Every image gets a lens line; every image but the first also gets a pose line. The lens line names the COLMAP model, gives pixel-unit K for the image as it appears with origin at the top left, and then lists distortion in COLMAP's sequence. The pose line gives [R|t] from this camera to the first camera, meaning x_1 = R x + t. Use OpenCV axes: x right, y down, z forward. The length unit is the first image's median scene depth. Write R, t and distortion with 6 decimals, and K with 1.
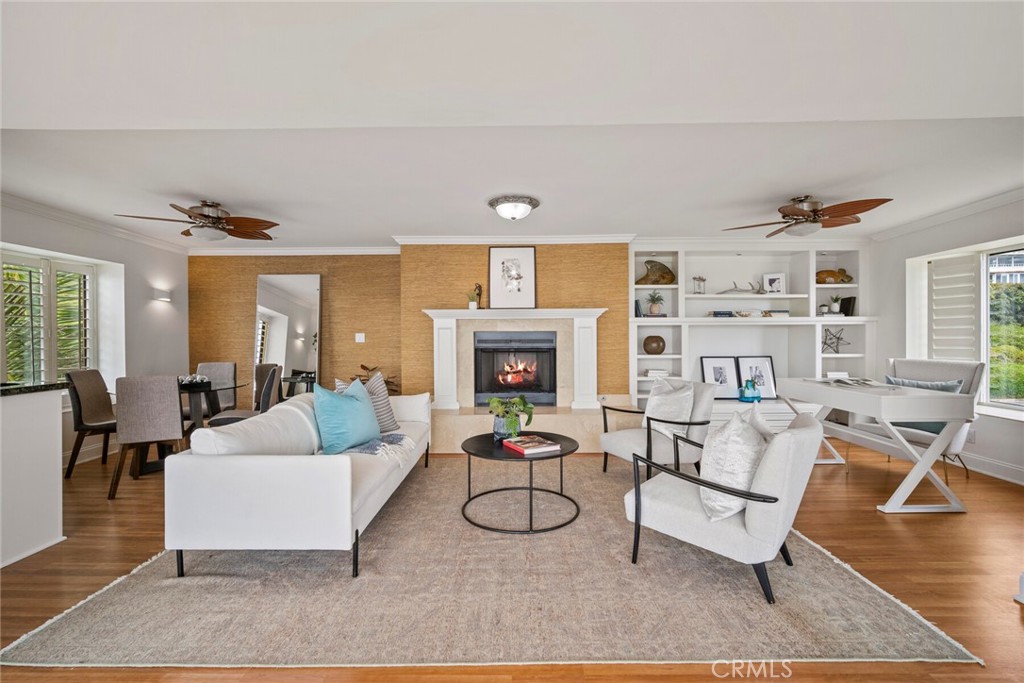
lens RADIAL K [[458.1, 0, 502.6], [0, 458.1, 338.1], [0, 0, 1]] dist [-0.014397, 0.003909]
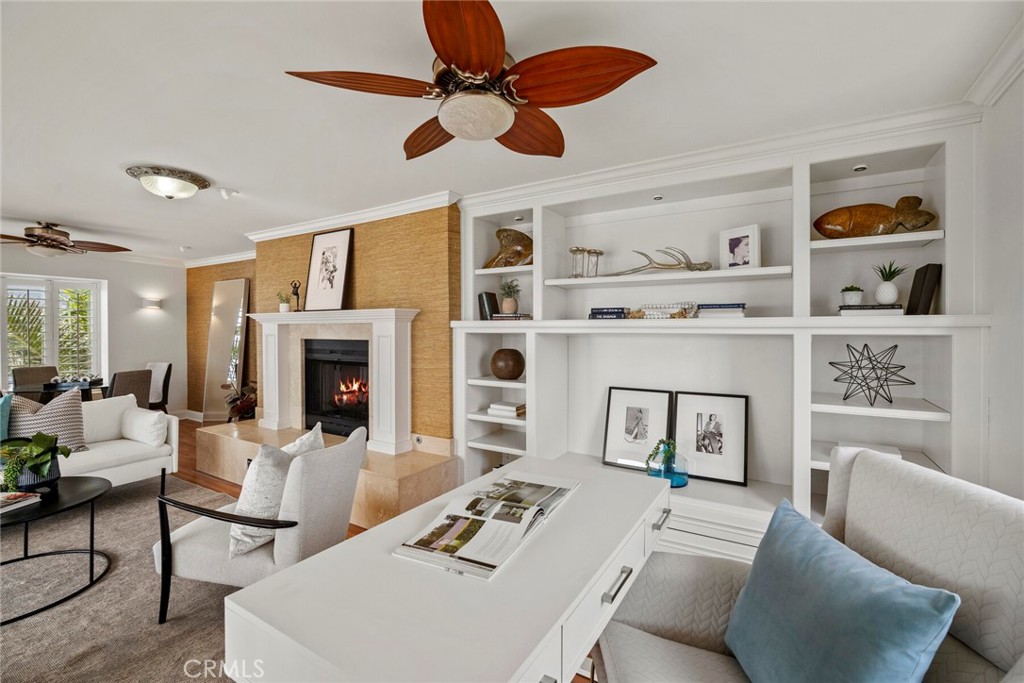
lens RADIAL K [[449.2, 0, 514.3], [0, 449.2, 332.9], [0, 0, 1]] dist [-0.012973, 0.004128]
pose [[0.856035, 0.009532, -0.516830, 0.664284], [-0.007333, 0.999953, 0.006296, -0.031813], [0.516866, -0.001599, 0.856065, 0.486976]]
